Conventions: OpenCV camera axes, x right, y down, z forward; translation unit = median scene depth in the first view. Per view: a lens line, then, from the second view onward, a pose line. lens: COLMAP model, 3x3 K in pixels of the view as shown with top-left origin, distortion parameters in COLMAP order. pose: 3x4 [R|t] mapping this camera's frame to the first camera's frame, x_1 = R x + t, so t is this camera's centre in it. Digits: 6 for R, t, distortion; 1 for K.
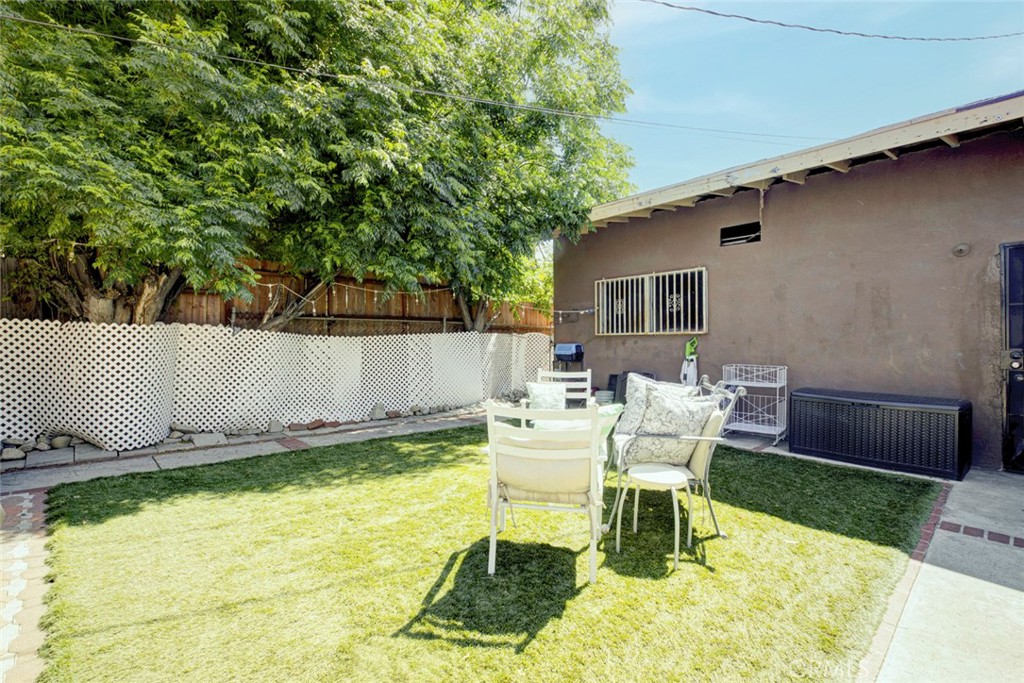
lens RADIAL K [[461.0, 0, 507.1], [0, 461.0, 342.1], [0, 0, 1]] dist [-0.004653, 0.000078]
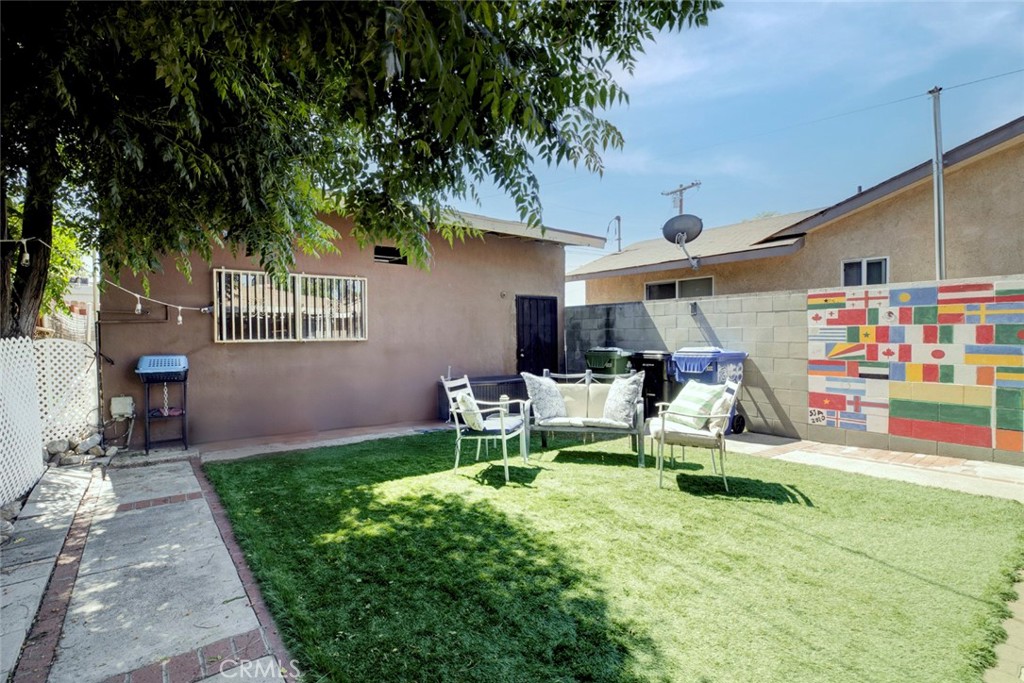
lens RADIAL K [[461.0, 0, 513.6], [0, 461.0, 337.5], [0, 0, 1]] dist [-0.004653, 0.000078]
pose [[0.094660, 0.001363, 0.995509, -0.875482], [0.015869, 0.999870, -0.002877, -0.022795], [-0.995383, 0.016070, 0.094626, 0.807207]]
